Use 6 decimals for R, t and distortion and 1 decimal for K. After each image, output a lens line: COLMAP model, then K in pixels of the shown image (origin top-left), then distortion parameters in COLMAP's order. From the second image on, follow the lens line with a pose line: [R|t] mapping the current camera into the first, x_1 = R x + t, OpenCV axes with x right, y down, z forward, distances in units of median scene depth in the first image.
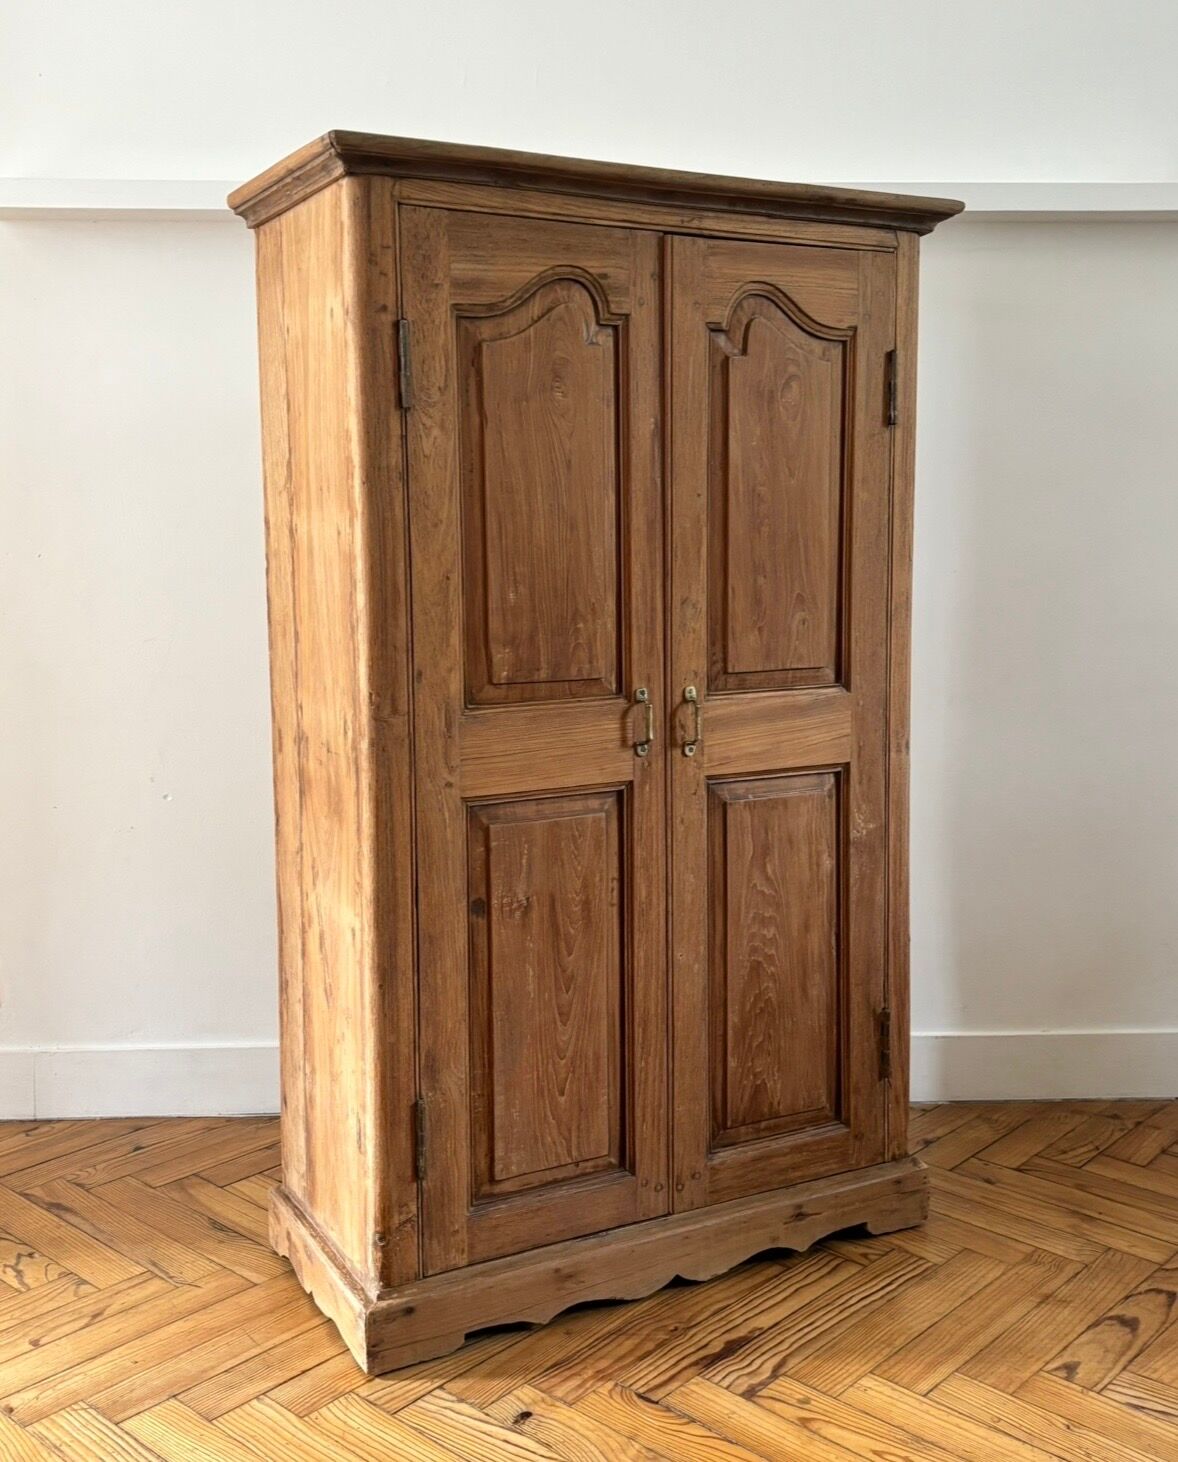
lens RADIAL K [[1532.3, 0, 591.1], [0, 1532.3, 679.0], [0, 0, 1]] dist [0.146050, -0.368608]
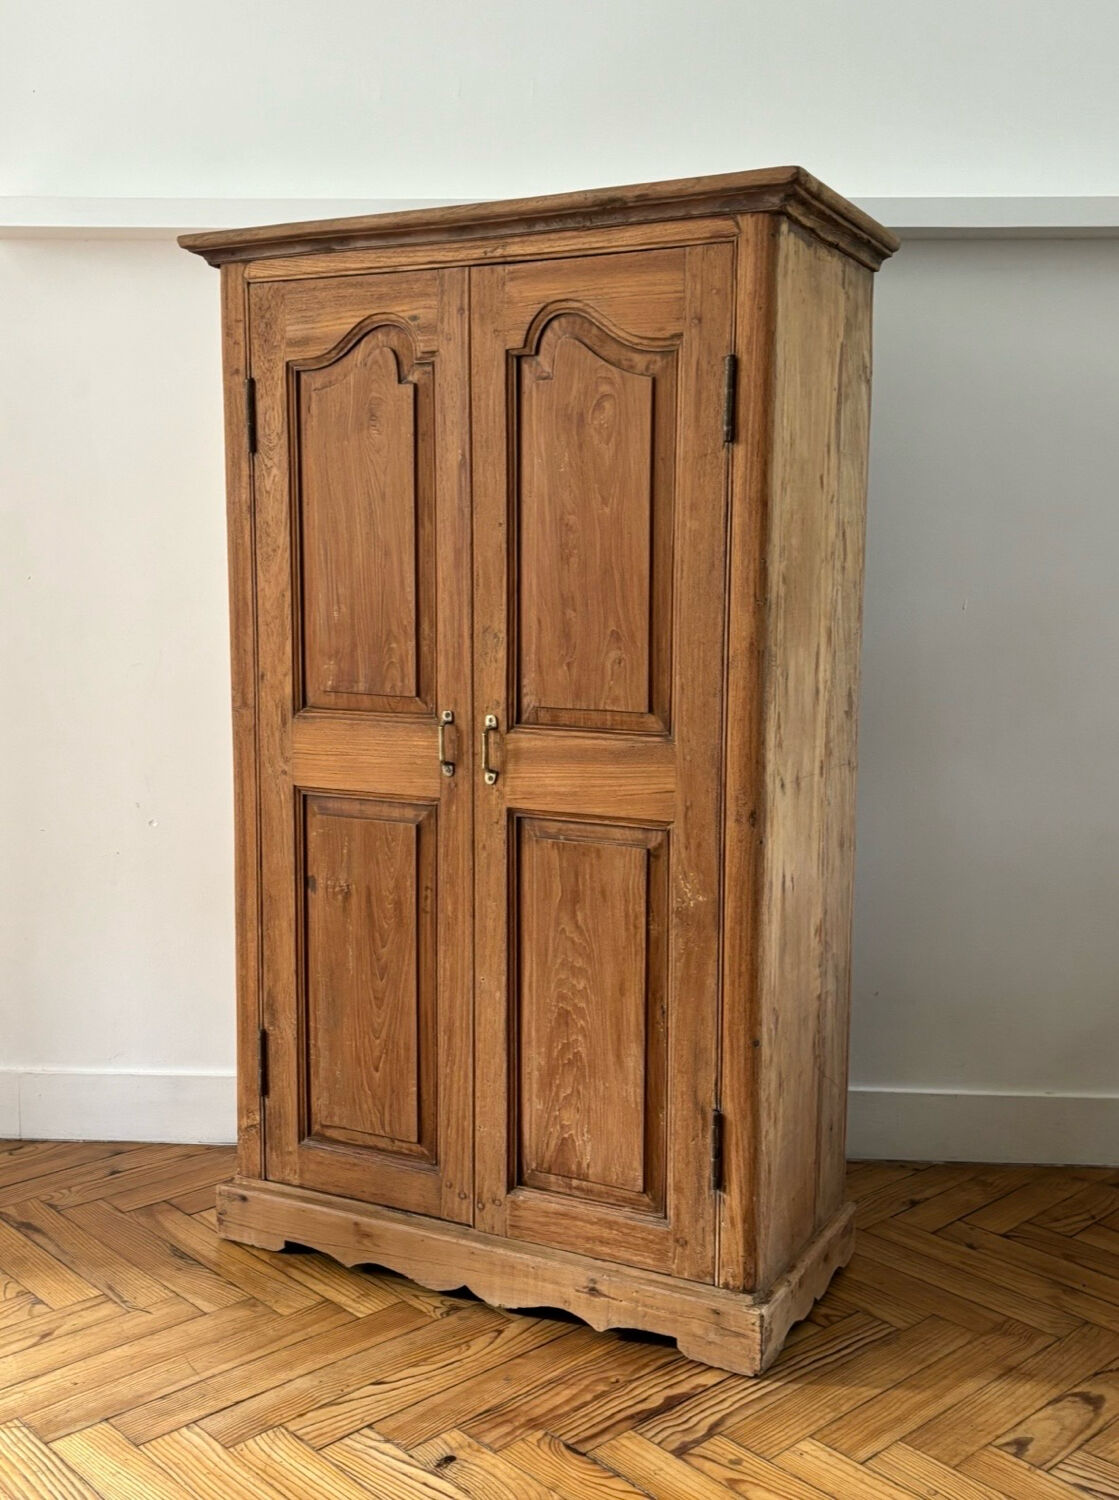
lens RADIAL K [[1520.6, 0, 565.9], [0, 1520.6, 748.0], [0, 0, 1]] dist [0.149707, -0.418727]
pose [[0.570861, 0.107429, -0.813988, 0.925124], [-0.099845, 0.993128, 0.061049, -0.040025], [0.814953, 0.046422, 0.577665, 0.469949]]
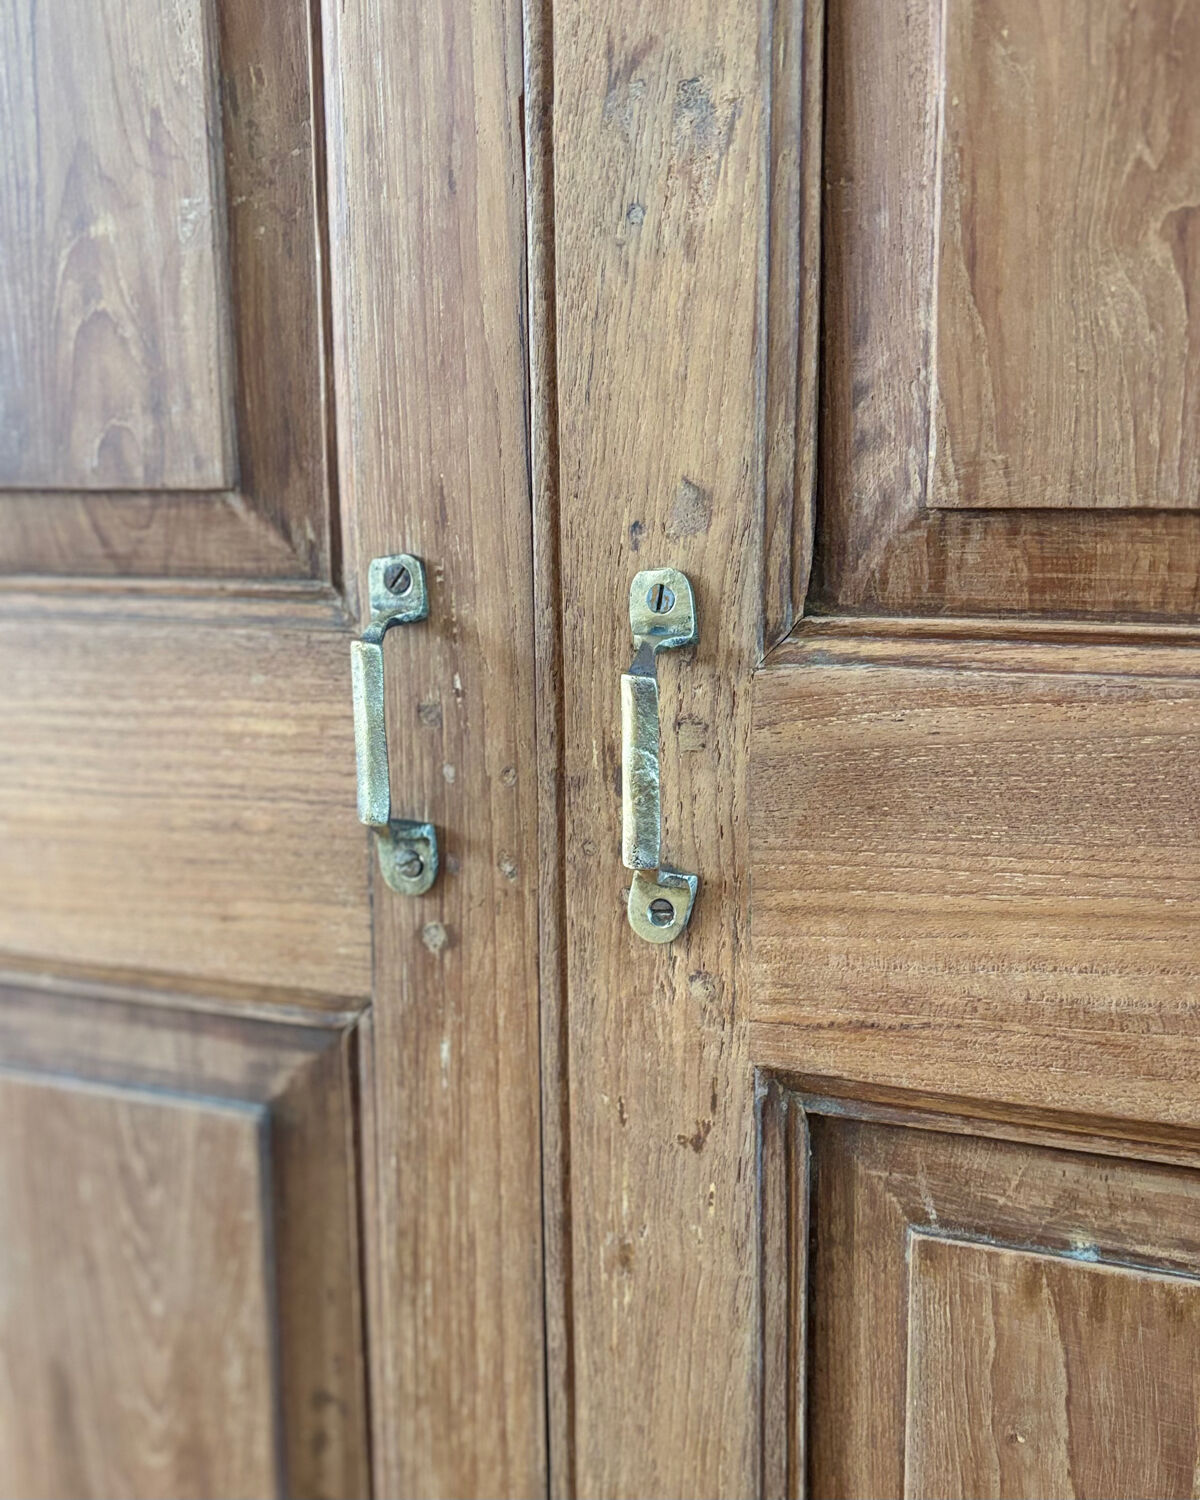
lens RADIAL K [[1501.0, 0, 660.6], [0, 1501.0, 756.6], [0, 0, 1]] dist [0.154561, -0.444839]
pose [[0.663172, 0.140459, -0.735169, 0.201549], [-0.085617, 0.990022, 0.111919, 0.007018], [0.743554, -0.011279, 0.668581, 0.896777]]
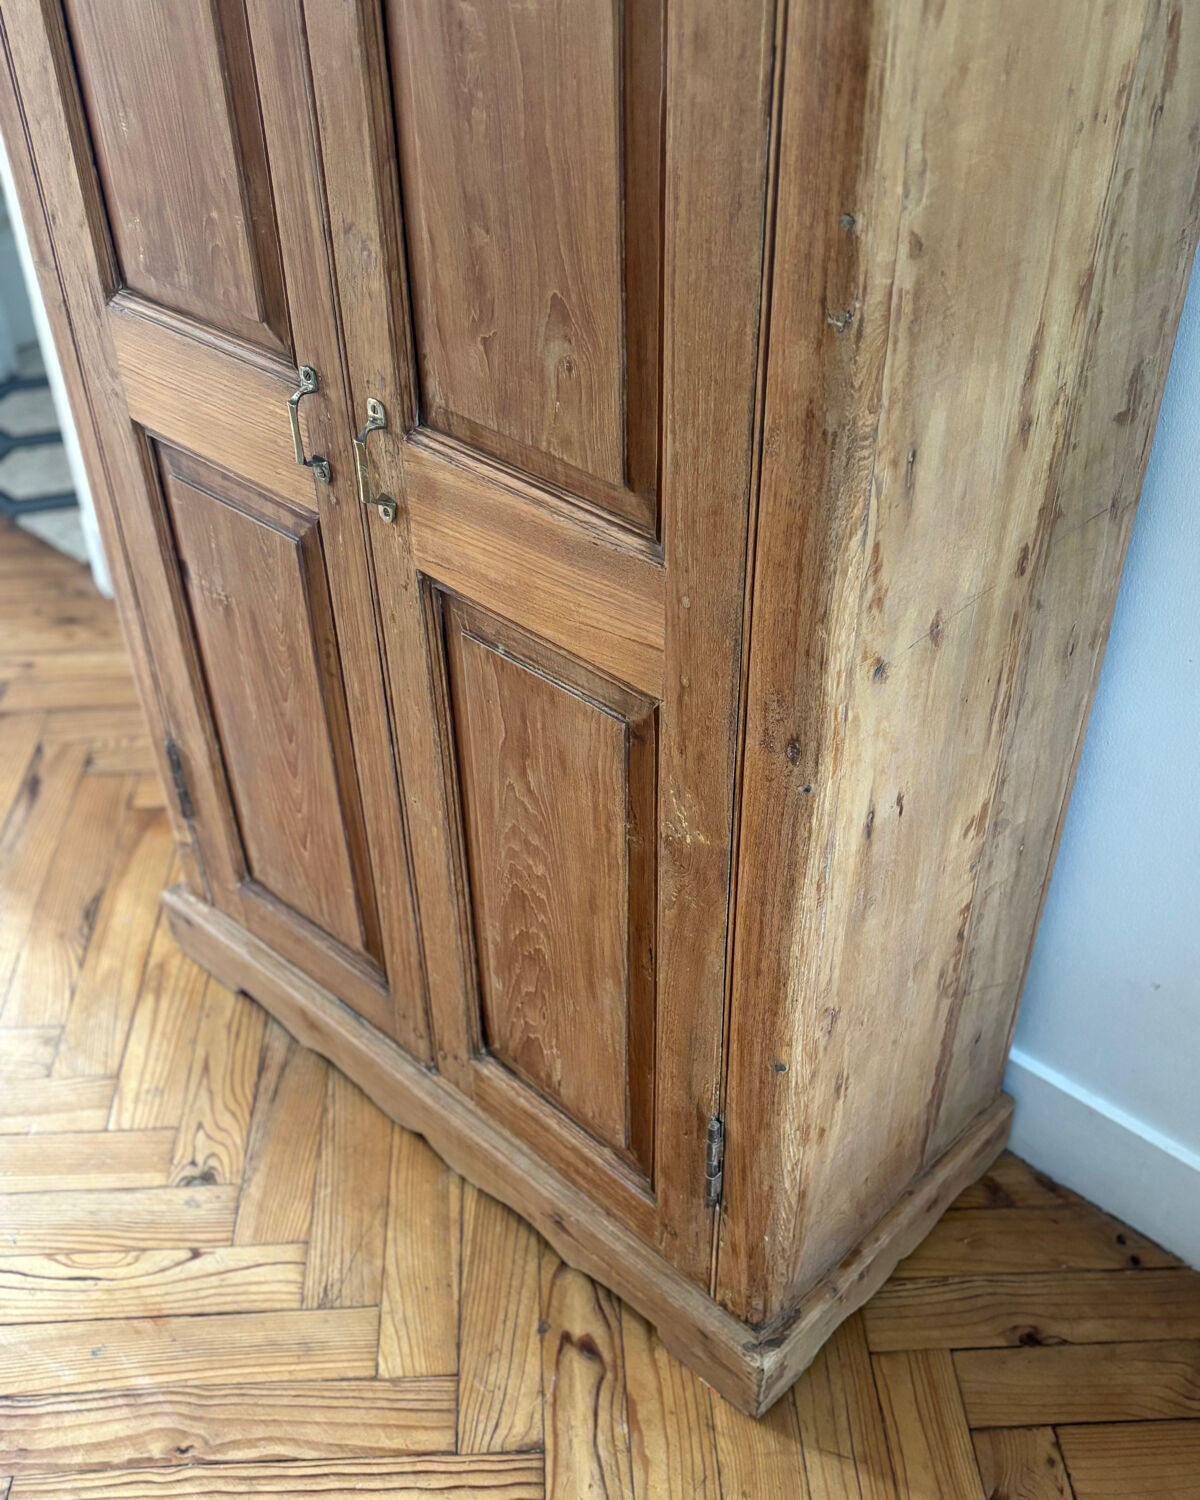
lens RADIAL K [[1501.0, 0, 660.6], [0, 1501.0, 756.6], [0, 0, 1]] dist [0.154561, -0.444839]
pose [[0.349797, 0.582846, -0.733439, 0.549559], [-0.111674, 0.803258, 0.585069, -0.211032], [0.930146, -0.122749, 0.346066, 0.915504]]
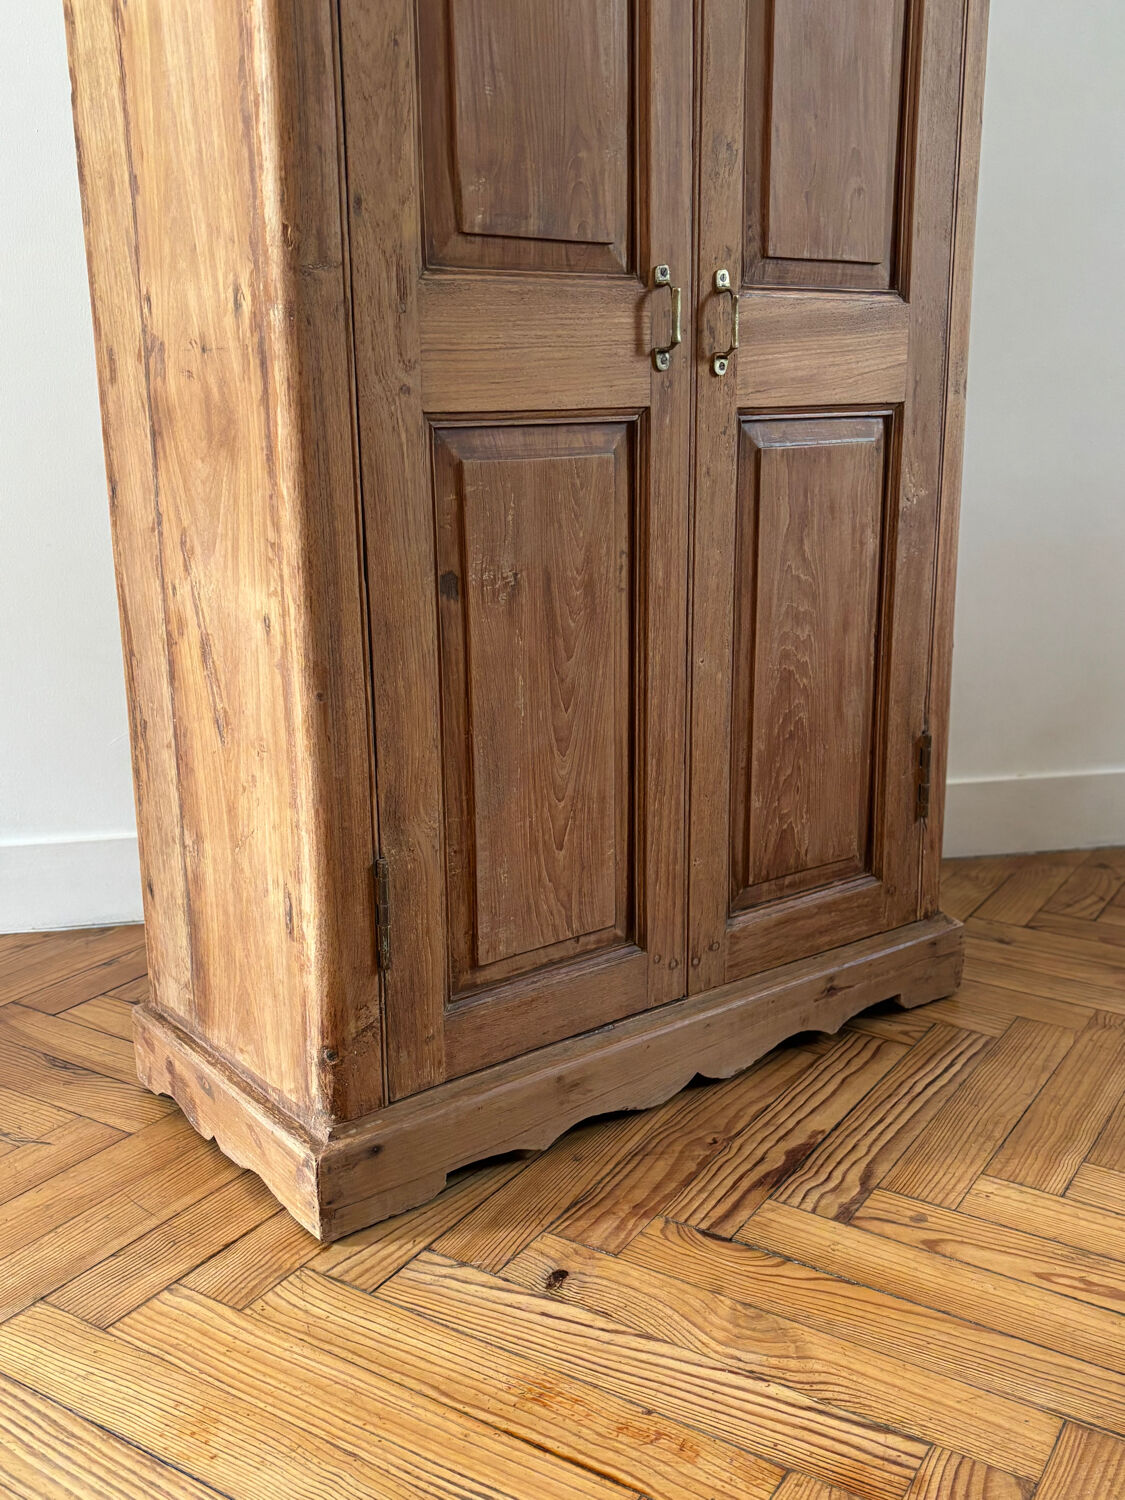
lens RADIAL K [[1442.0, 0, 562.5], [0, 1442.0, 750.0], [0, 0, 1]] dist [0.333237, -1.250707]
pose [[0.985617, -0.044662, 0.162987, -0.127671], [0.021515, 0.989760, 0.141109, 0.126483], [-0.167621, -0.135573, 0.976485, 0.337778]]
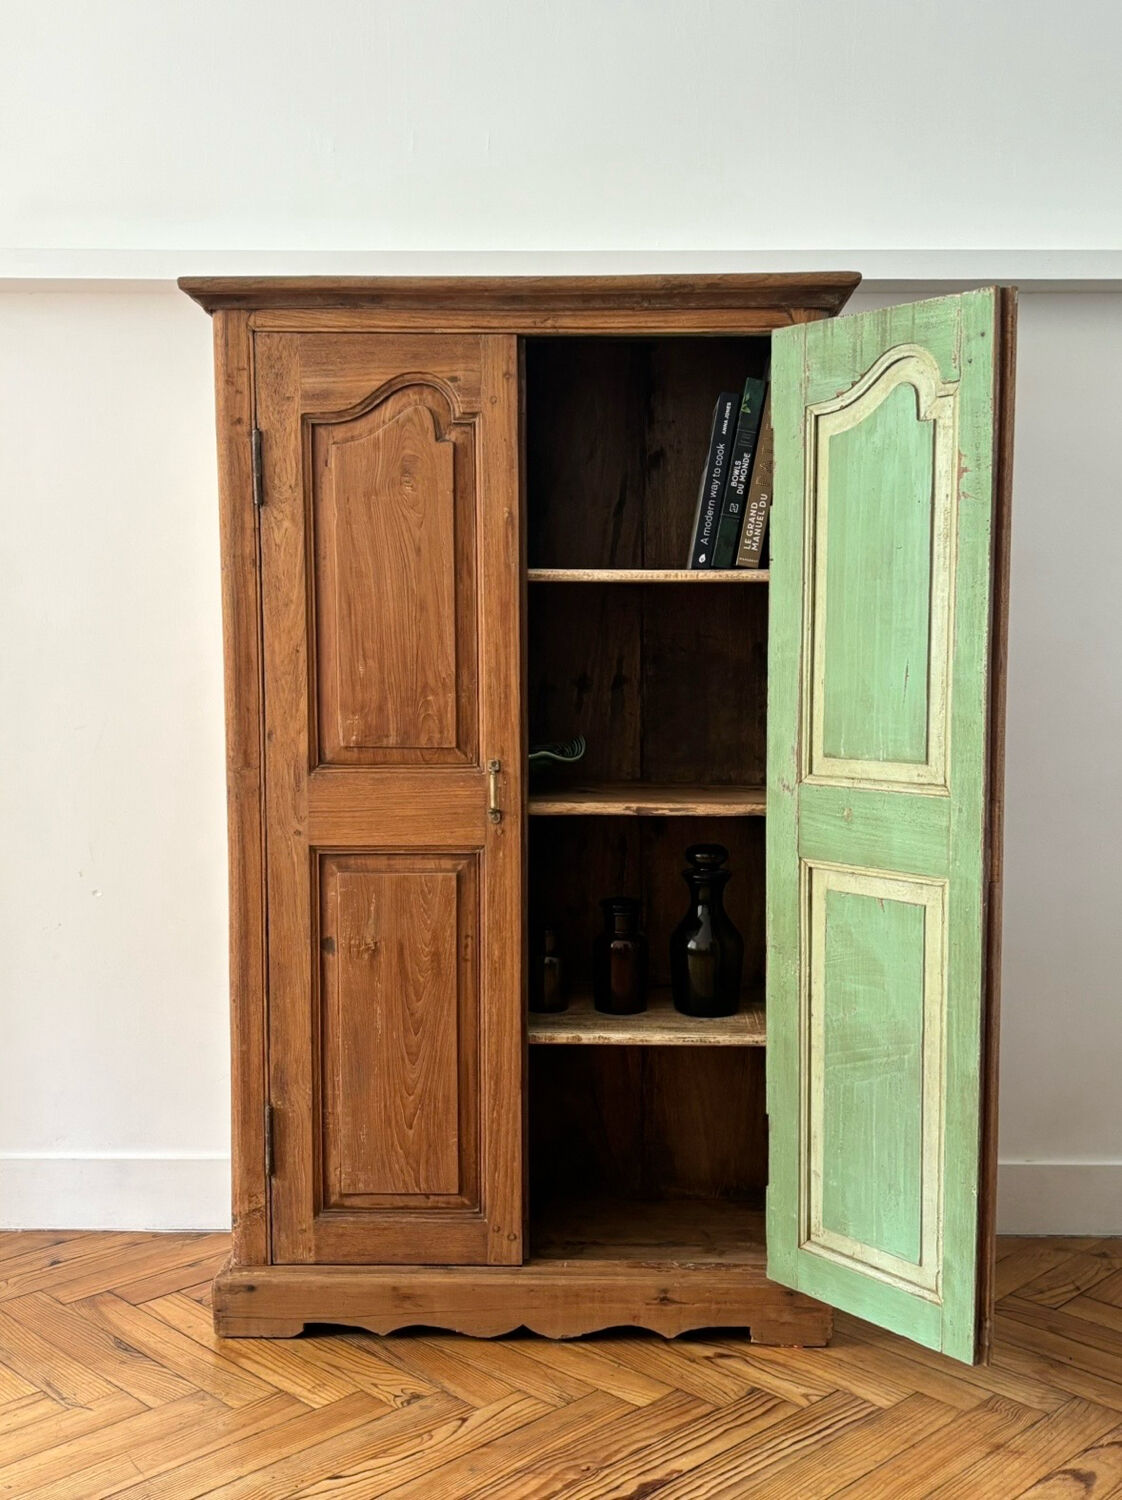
lens RADIAL K [[1520.6, 0, 567.4], [0, 1520.6, 748.0], [0, 0, 1]] dist [0.149707, -0.418727]
pose [[0.869539, 0.044052, -0.491896, 0.599811], [-0.058002, 0.998230, -0.013135, 0.008969], [0.490447, 0.039952, 0.870555, 0.102138]]
